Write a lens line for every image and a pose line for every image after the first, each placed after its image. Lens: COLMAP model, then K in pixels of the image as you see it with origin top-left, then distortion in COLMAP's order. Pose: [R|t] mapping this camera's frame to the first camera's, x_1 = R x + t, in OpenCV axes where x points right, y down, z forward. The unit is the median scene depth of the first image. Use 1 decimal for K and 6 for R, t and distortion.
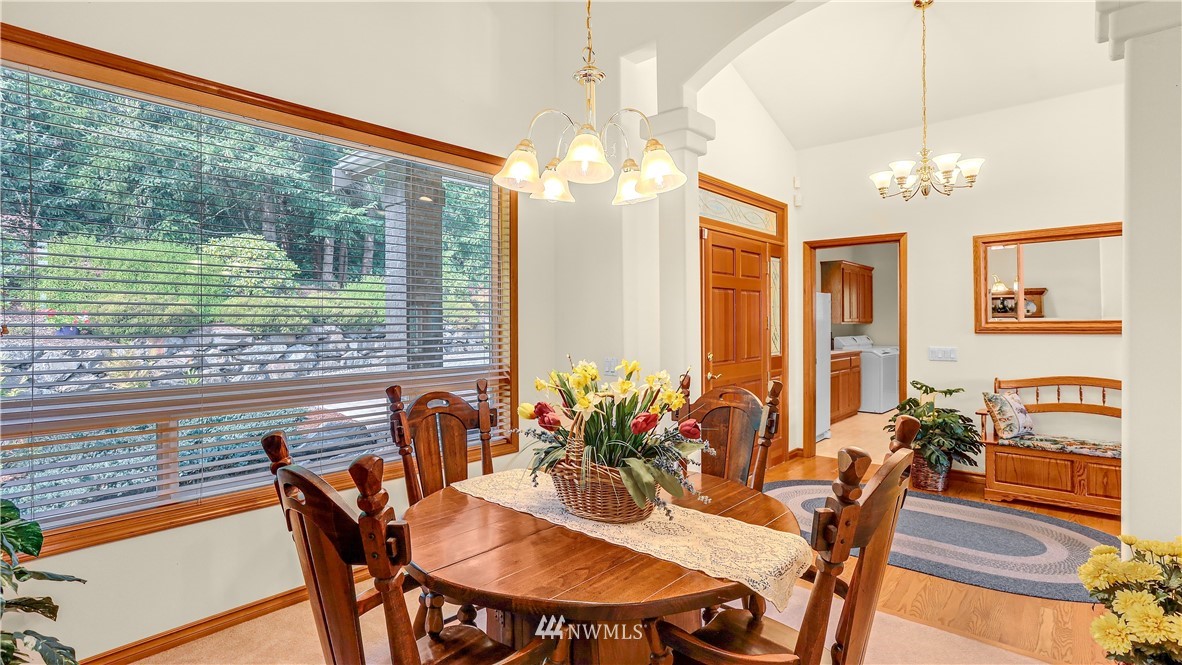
lens RADIAL K [[580.3, 0, 596.4], [0, 580.3, 330.4], [0, 0, 1]] dist [-0.058152, 0.035111]
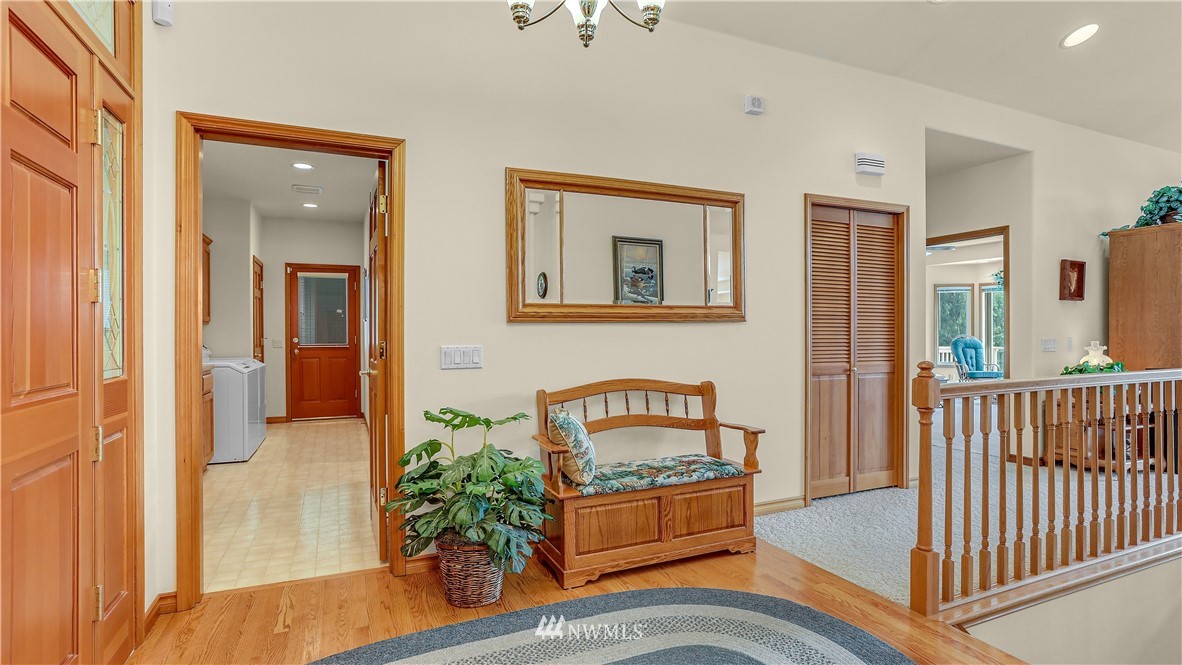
lens RADIAL K [[580.3, 0, 596.4], [0, 580.3, 330.4], [0, 0, 1]] dist [-0.058152, 0.035111]
pose [[0.402822, 0.003108, 0.915273, 0.126454], [0.008327, 0.999940, -0.007060, 0.021936], [-0.915241, 0.010466, 0.402772, 0.706352]]
